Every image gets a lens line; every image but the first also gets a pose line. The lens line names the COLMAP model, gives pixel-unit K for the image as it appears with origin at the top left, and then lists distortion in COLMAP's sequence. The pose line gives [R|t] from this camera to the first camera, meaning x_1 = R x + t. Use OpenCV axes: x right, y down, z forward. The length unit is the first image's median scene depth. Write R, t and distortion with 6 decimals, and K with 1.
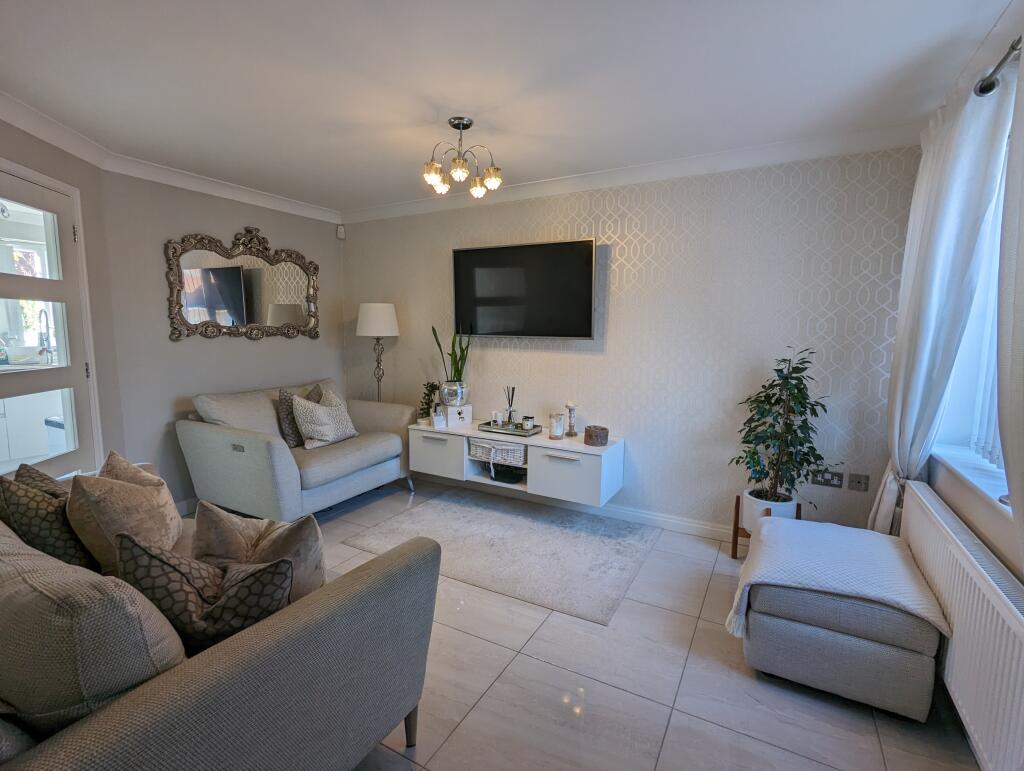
lens RADIAL K [[487.6, 0, 512.0], [0, 487.6, 385.5], [0, 0, 1]] dist [0.002500, -0.000259]
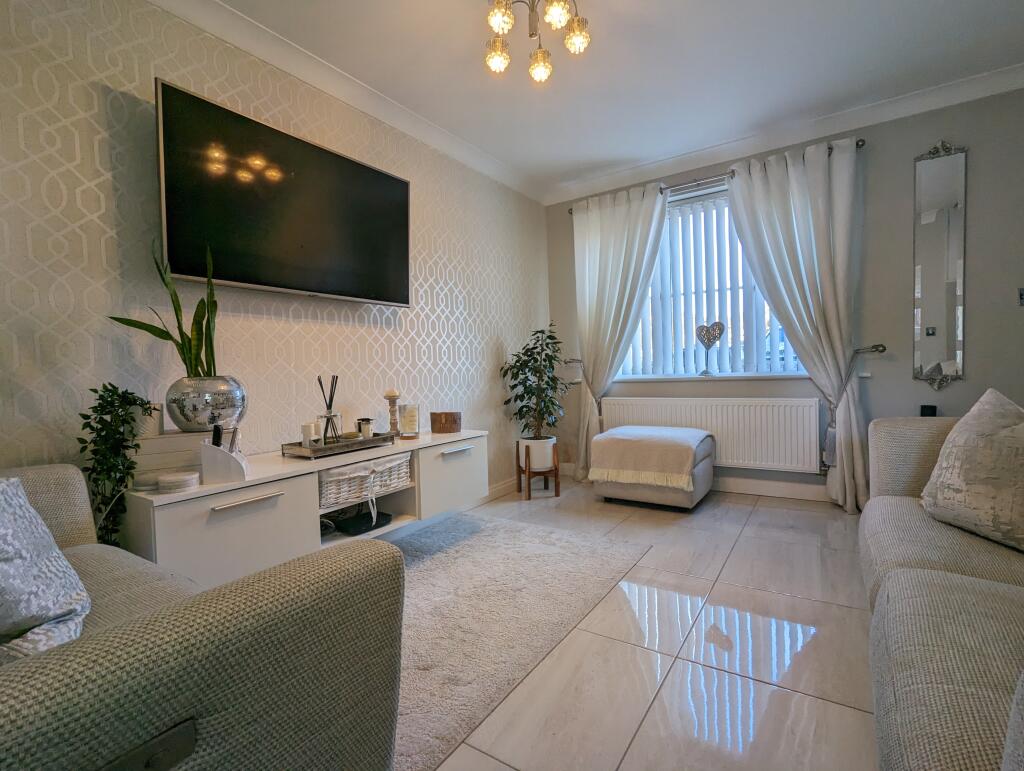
lens RADIAL K [[487.6, 0, 512.0], [0, 487.6, 385.5], [0, 0, 1]] dist [0.002500, -0.000259]
pose [[0.078011, -0.041344, 0.996095, -0.633695], [0.145615, 0.988897, 0.029641, 0.030160], [-0.986261, 0.142734, 0.083165, 0.790043]]
